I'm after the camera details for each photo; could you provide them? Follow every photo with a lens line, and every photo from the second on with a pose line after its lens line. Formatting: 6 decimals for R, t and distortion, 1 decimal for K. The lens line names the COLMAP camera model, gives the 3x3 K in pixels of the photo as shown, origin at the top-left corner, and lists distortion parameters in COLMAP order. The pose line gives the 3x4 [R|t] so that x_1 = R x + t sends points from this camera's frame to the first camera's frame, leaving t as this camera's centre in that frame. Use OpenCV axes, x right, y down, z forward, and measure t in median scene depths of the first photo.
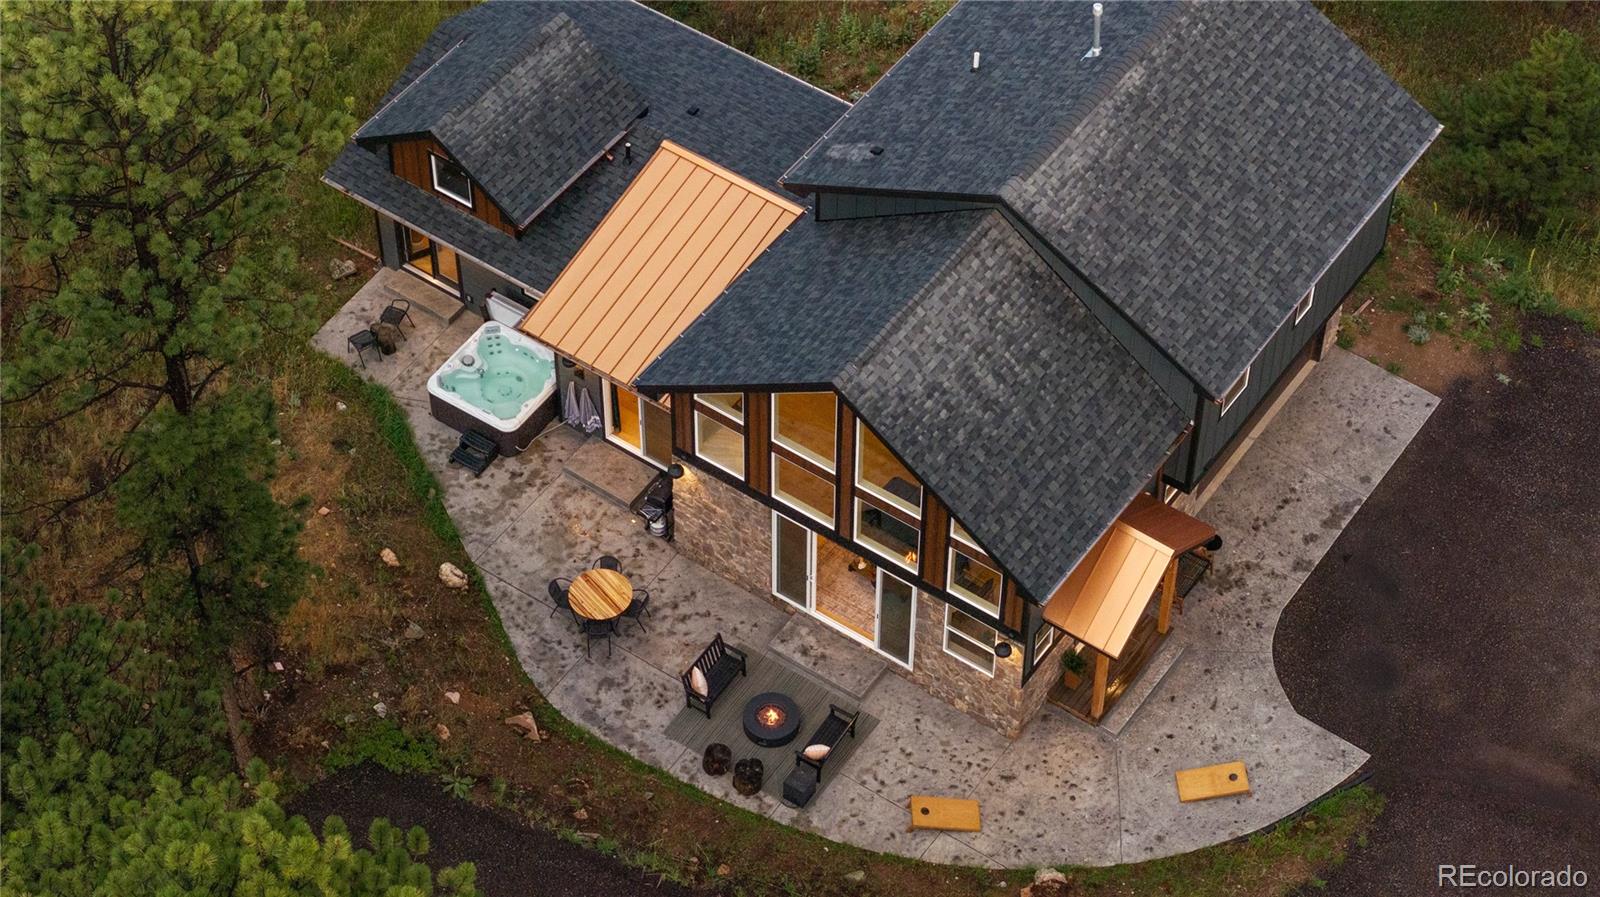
lens RADIAL K [[3125.4, 0, 800.0], [0, 3125.4, 448.5], [0, 0, 1]] dist [-0.014455, 0.017371]
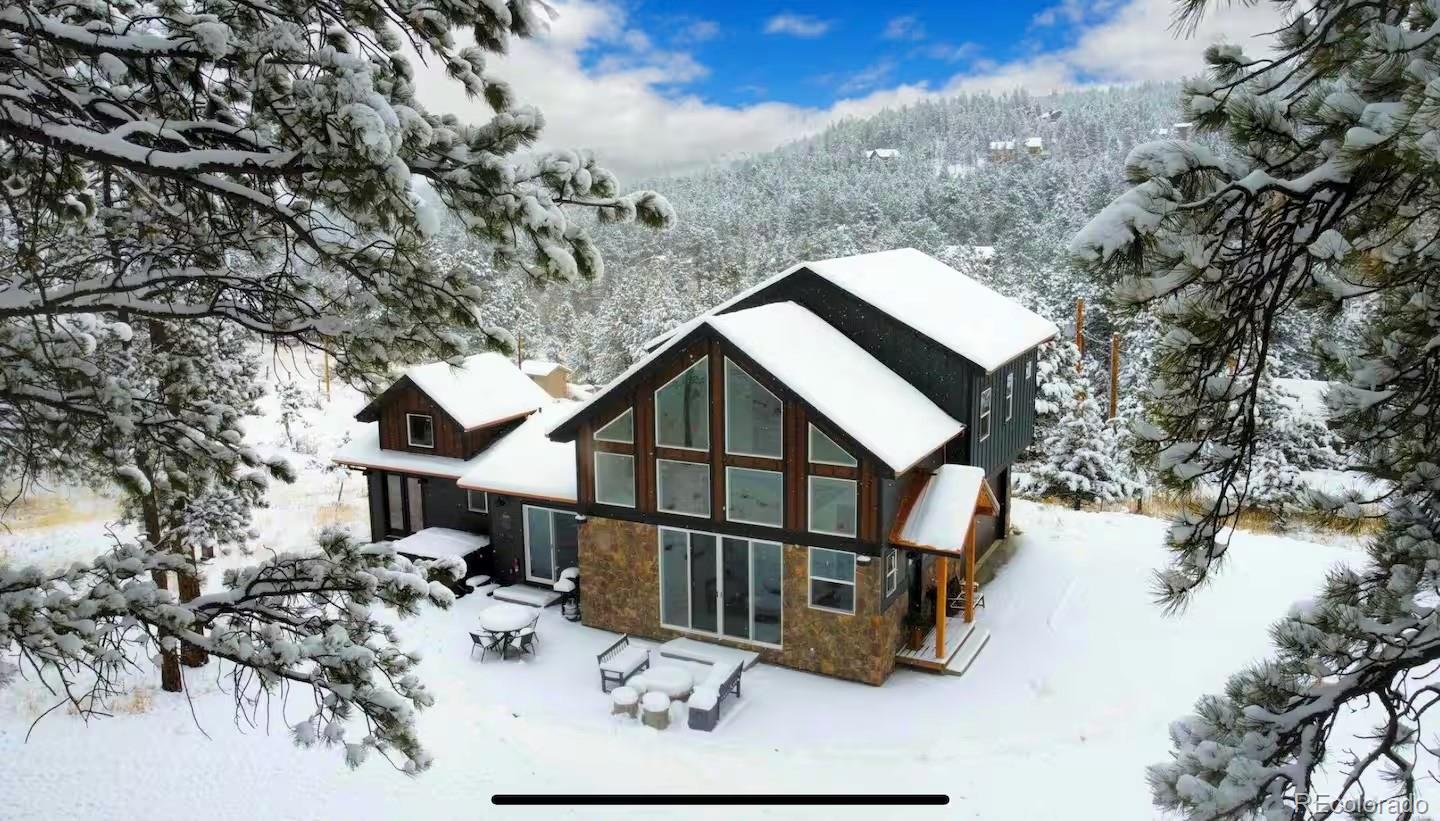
lens RADIAL K [[1003.8, 0, 779.9], [0, 1003.8, 410.5], [0, 0, 1]] dist [-0.000434, -0.000032]
pose [[0.986303, -0.055343, 0.155383, -0.020843], [0.139090, 0.785414, -0.603141, 0.235413], [-0.088660, 0.616491, 0.782354, 0.651287]]
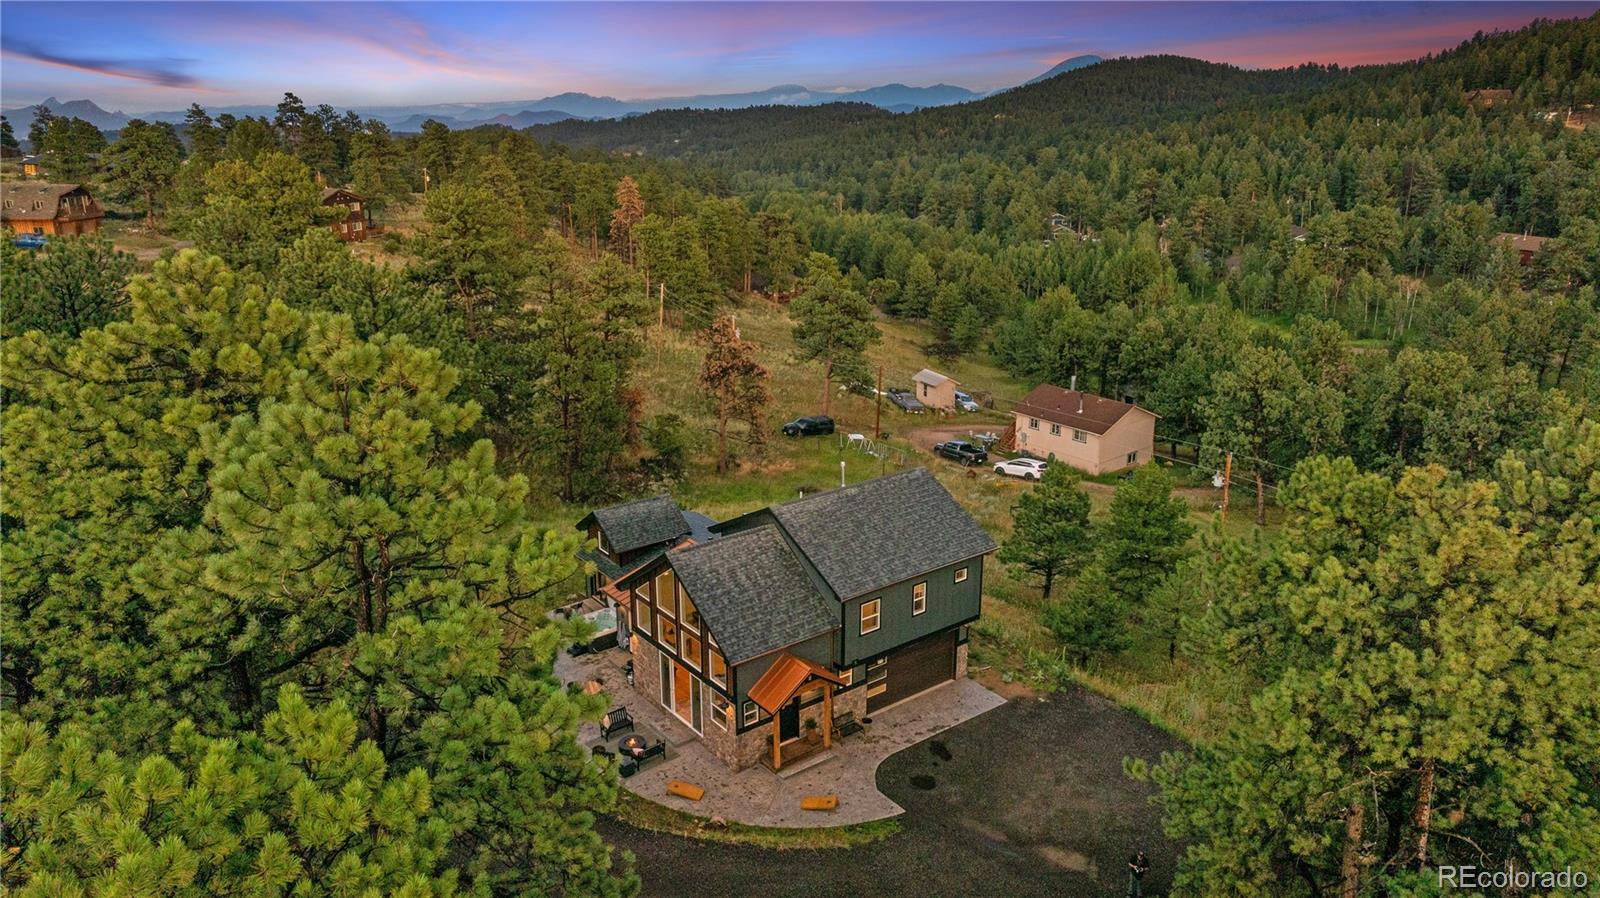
lens RADIAL K [[1104.3, 0, 800.0], [0, 1104.3, 449.0], [0, 0, 1]] dist [-0.004493, -0.000978]
pose [[0.951543, 0.083034, -0.296092, 0.306439], [-0.228608, 0.835002, -0.500510, 0.269715], [0.205678, 0.543946, 0.813523, 0.309039]]
